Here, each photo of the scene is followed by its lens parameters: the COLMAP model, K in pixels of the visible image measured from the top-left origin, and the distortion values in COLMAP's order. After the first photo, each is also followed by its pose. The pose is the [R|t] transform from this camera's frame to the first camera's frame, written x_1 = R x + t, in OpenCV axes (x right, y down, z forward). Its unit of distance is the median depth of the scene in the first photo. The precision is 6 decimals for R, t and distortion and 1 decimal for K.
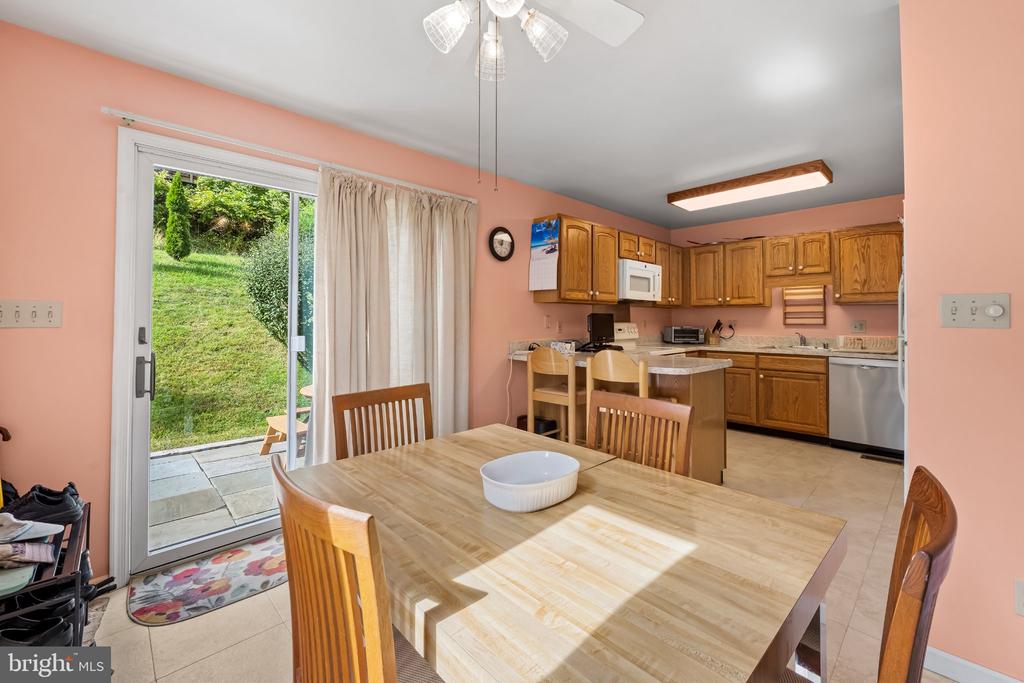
lens RADIAL K [[419.3, 0, 519.7], [0, 419.3, 317.4], [0, 0, 1]] dist [-0.003926, -0.000178]
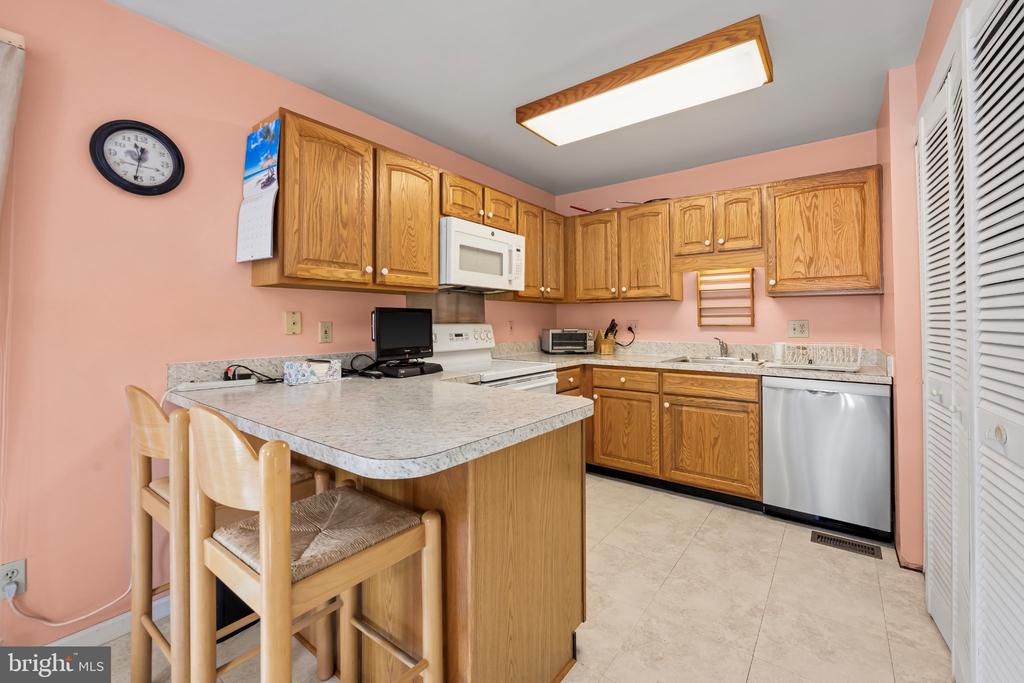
lens RADIAL K [[419.3, 0, 520.8], [0, 419.3, 318.1], [0, 0, 1]] dist [-0.003926, -0.000178]
pose [[0.988455, -0.001438, 0.151506, 0.253791], [0.001676, 0.999998, -0.001445, 0.005221], [-0.151504, 0.001683, 0.988455, 0.387291]]
